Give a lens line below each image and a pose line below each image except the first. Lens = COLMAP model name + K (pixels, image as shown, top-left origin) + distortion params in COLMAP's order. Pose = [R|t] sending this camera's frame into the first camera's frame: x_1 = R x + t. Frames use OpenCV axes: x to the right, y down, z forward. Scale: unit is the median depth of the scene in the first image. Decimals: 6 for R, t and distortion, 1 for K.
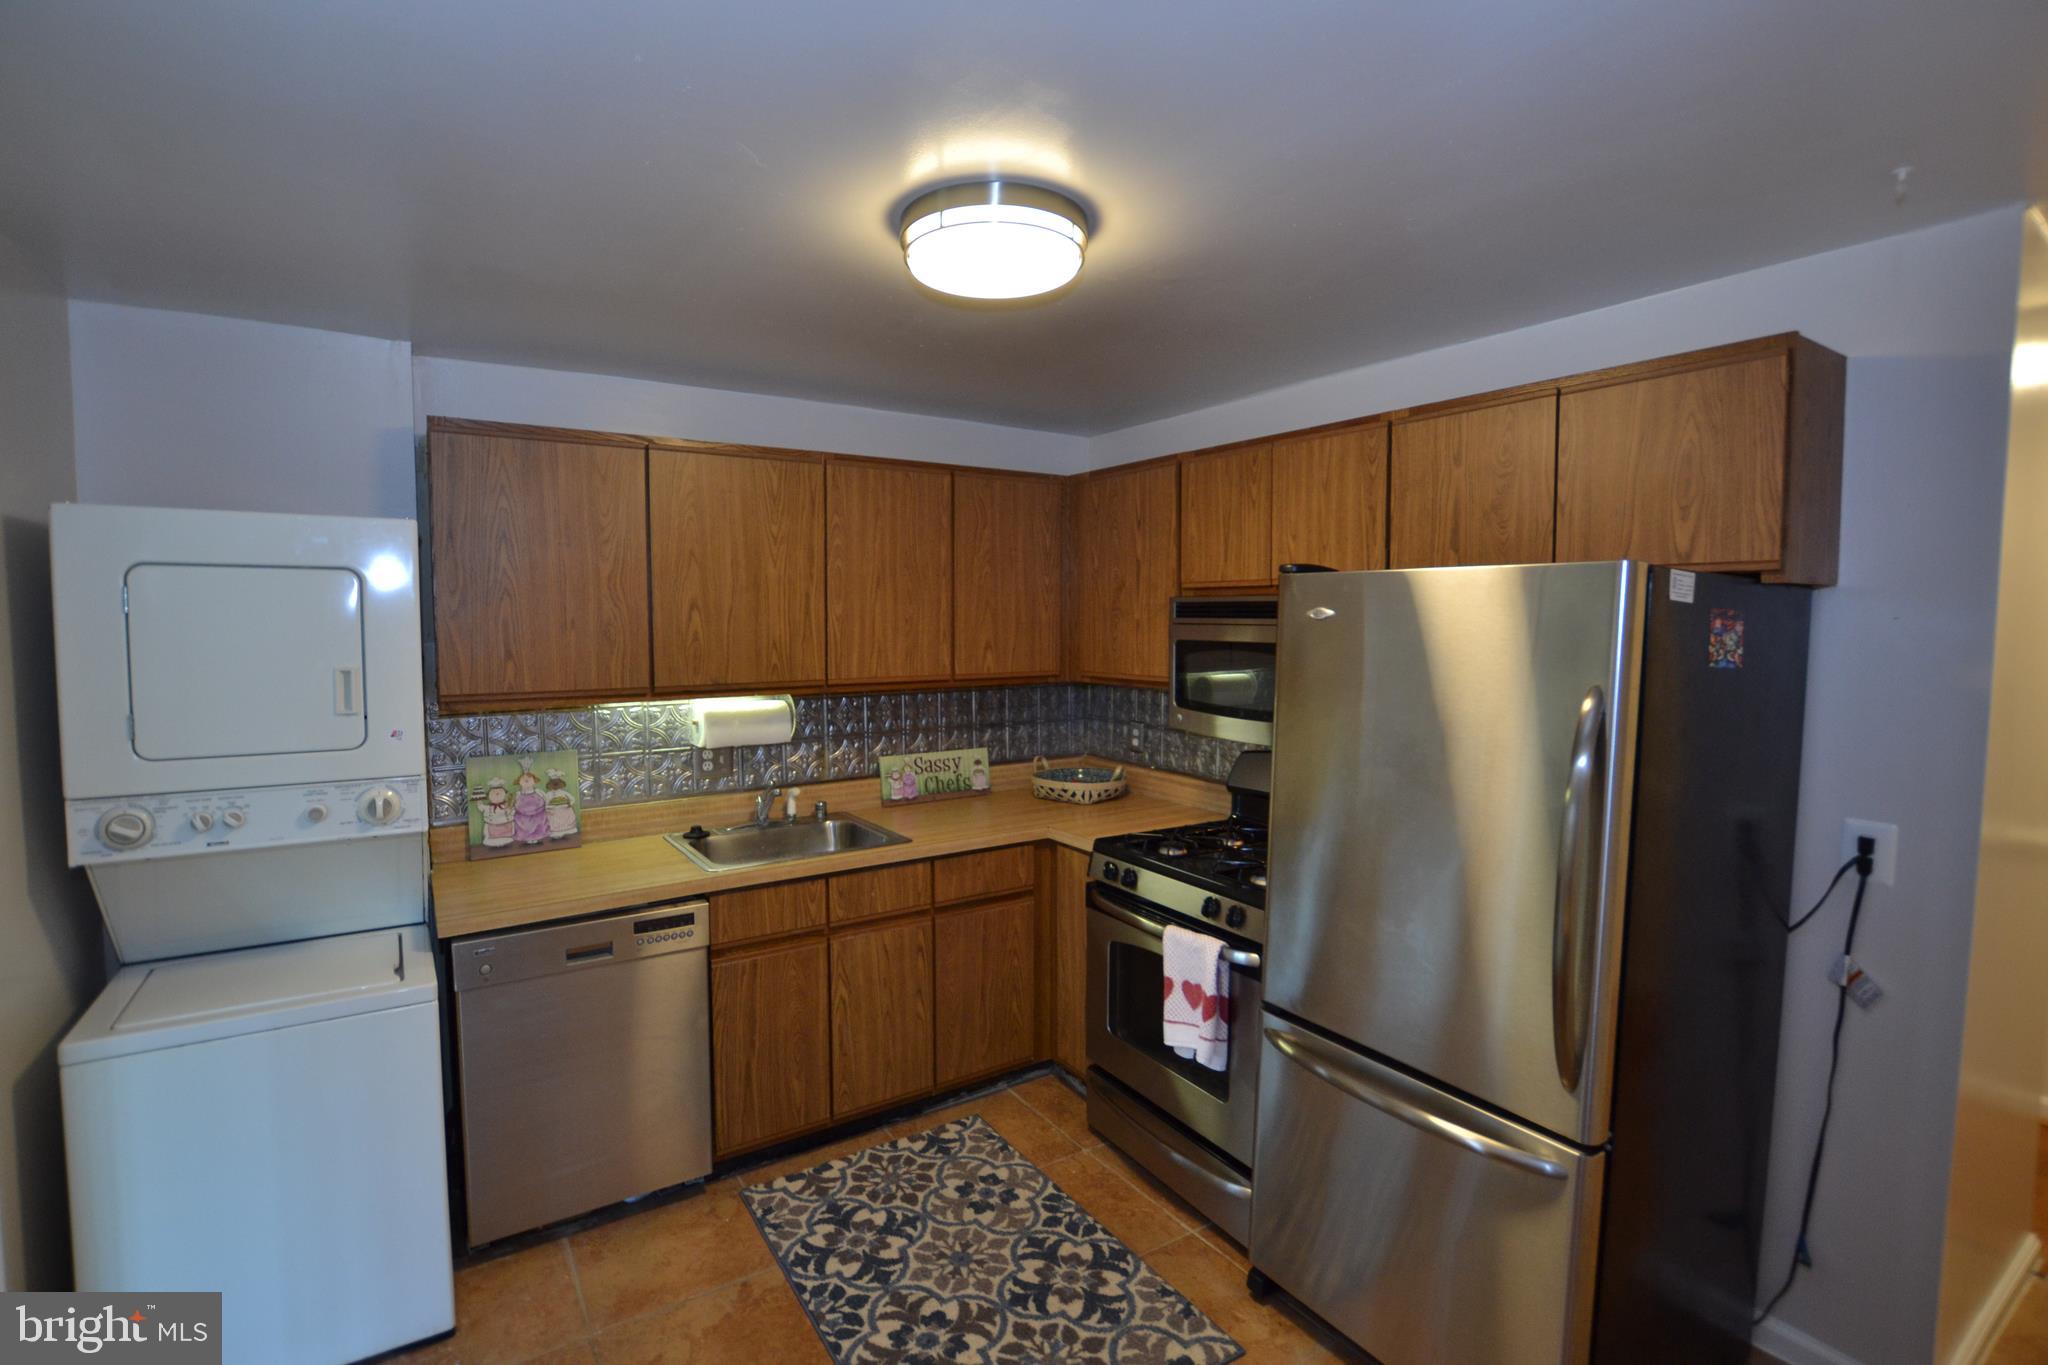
lens RADIAL K [[954.3, 0, 1022.6], [0, 954.3, 678.8], [0, 0, 1]] dist [-0.025926, 0.000836]
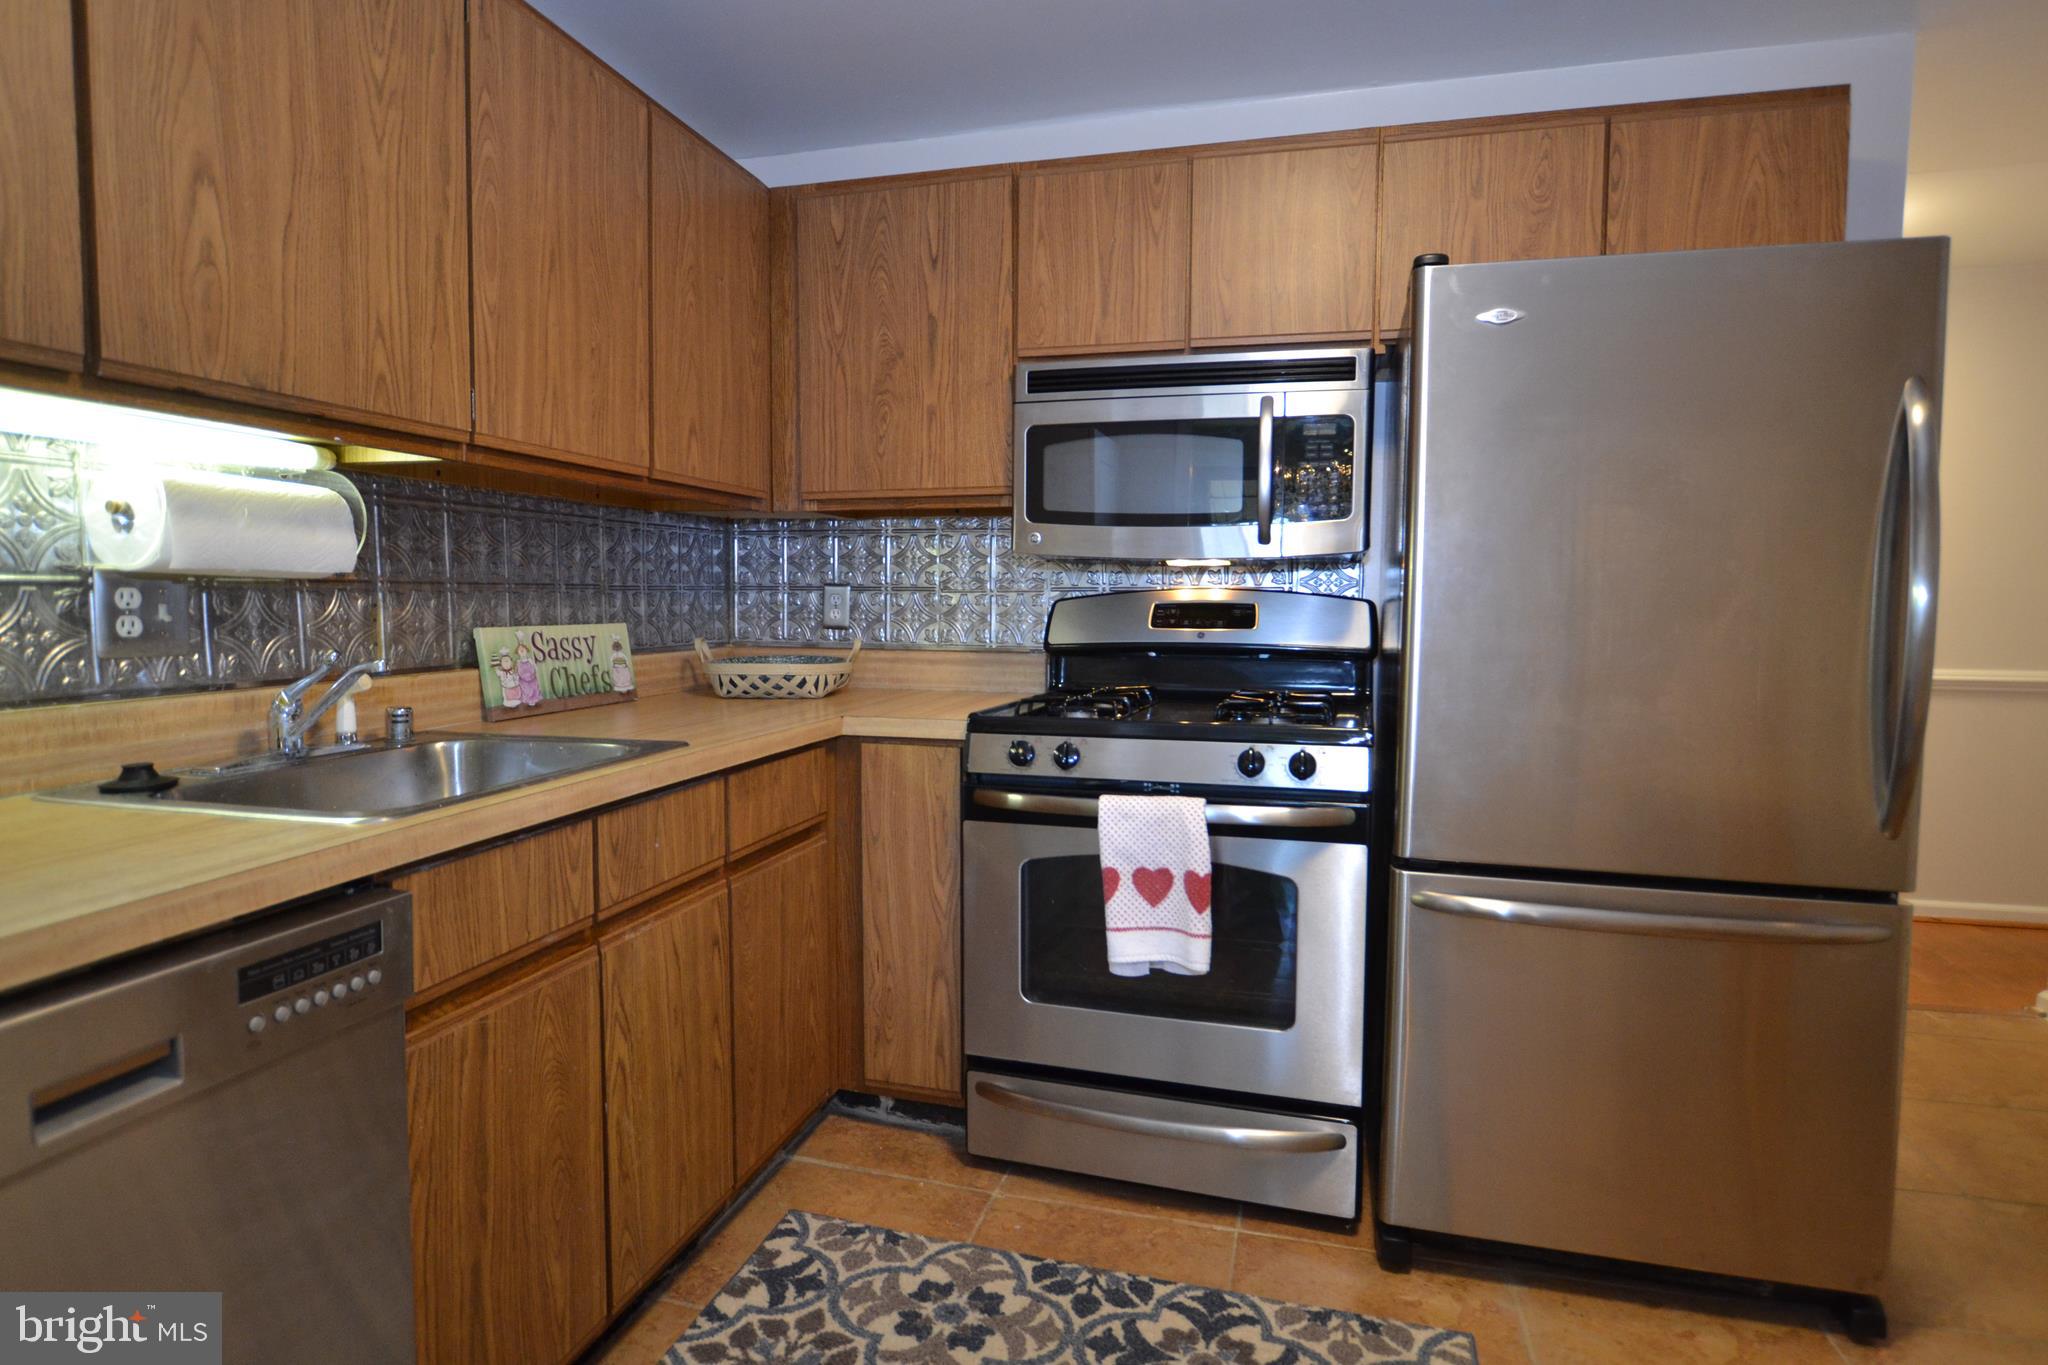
lens RADIAL K [[1052.5, 0, 1021.5], [0, 1052.5, 678.0], [0, 0, 1]] dist [-0.021808, 0.002555]
pose [[0.749375, -0.043212, 0.660734, -0.385571], [0.036322, 0.999048, 0.024143, 0.133659], [-0.661149, 0.005906, 0.750231, 0.462074]]
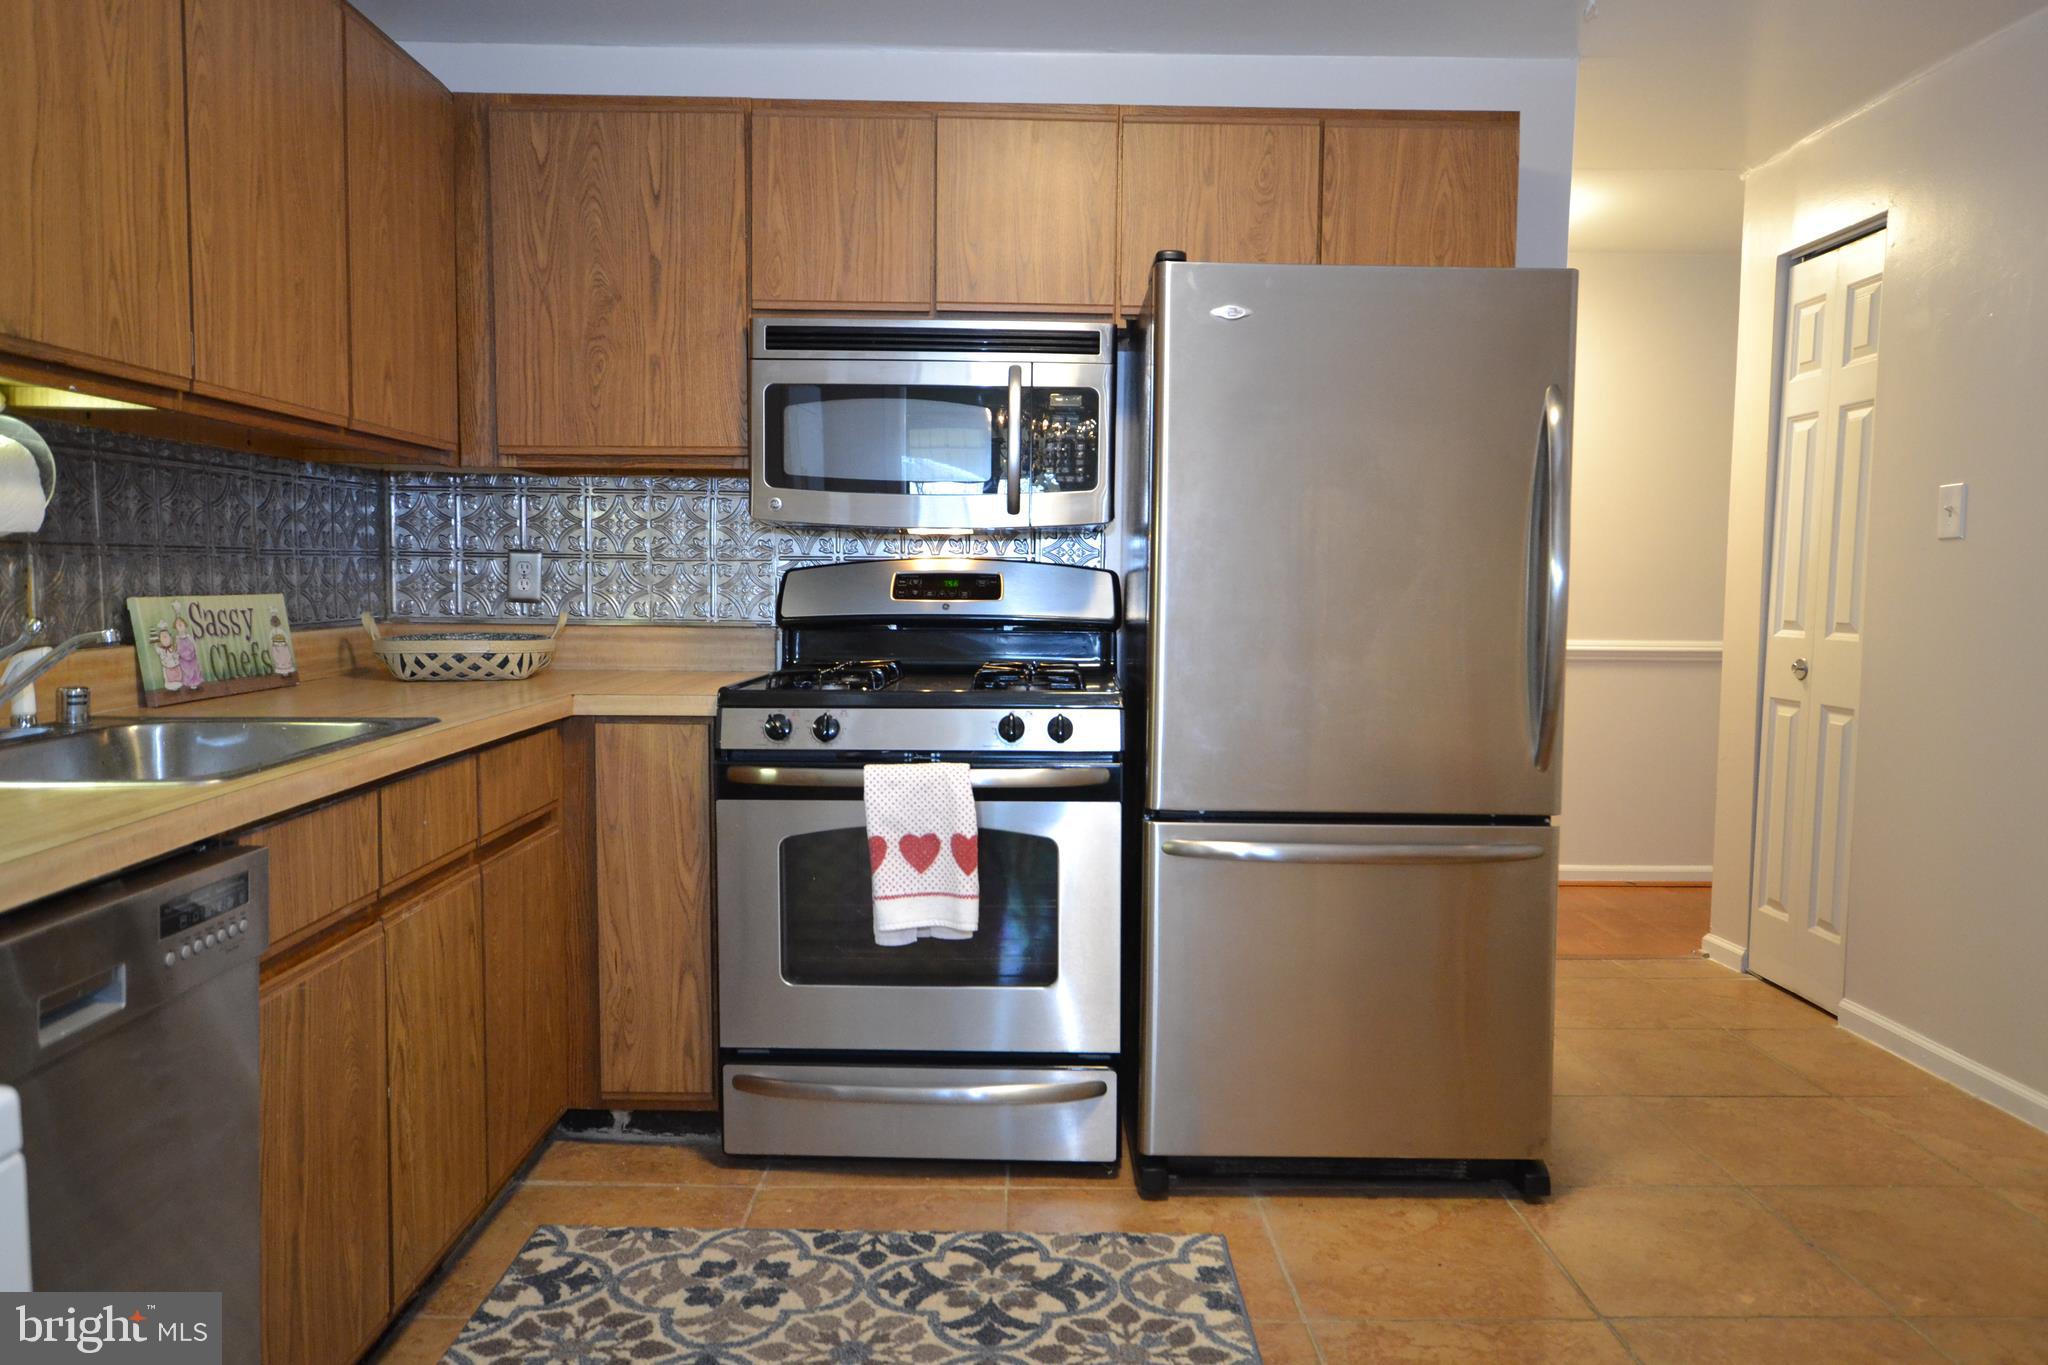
lens RADIAL K [[1366.3, 0, 1022.5], [0, 1366.3, 678.6], [0, 0, 1]] dist [0.001351, 0.004412]
pose [[0.540746, -0.056108, 0.839312, -0.585367], [0.044523, 0.998283, 0.038051, 0.143256], [-0.840007, 0.016793, 0.542316, 0.374403]]
